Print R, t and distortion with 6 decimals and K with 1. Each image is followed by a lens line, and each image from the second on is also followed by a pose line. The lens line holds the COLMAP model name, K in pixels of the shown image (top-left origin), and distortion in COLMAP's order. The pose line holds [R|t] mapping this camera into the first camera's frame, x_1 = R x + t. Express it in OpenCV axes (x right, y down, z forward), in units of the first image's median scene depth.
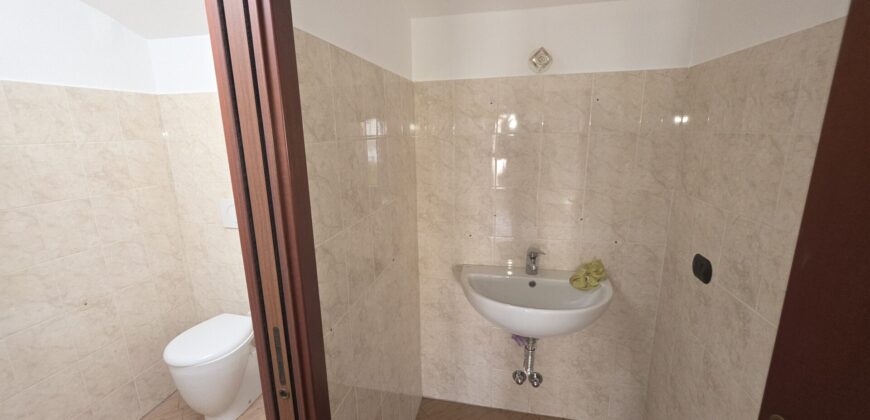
lens RADIAL K [[350.5, 0, 438.8], [0, 350.5, 208.3], [0, 0, 1]] dist [-0.002842, 0.000666]
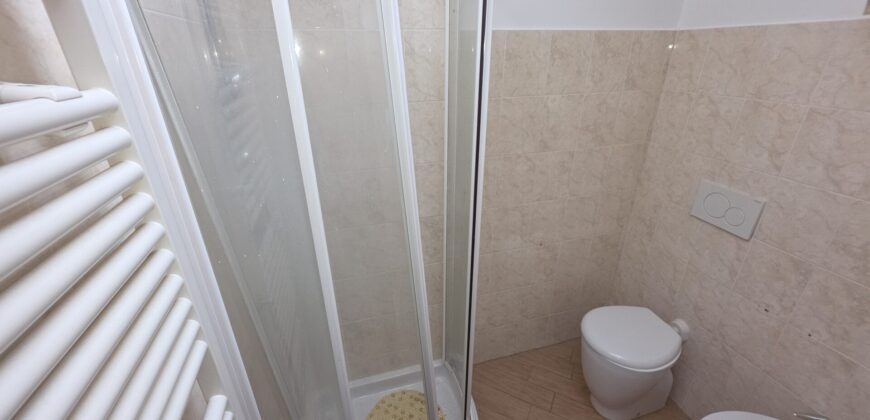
lens RADIAL K [[350.5, 0, 434.6], [0, 350.5, 212.4], [0, 0, 1]] dist [-0.002842, 0.000666]
pose [[0.468312, 0.373725, -0.800633, -0.298508], [-0.191410, 0.927535, 0.321001, -0.101151], [0.862581, 0.002920, 0.505910, 0.143411]]
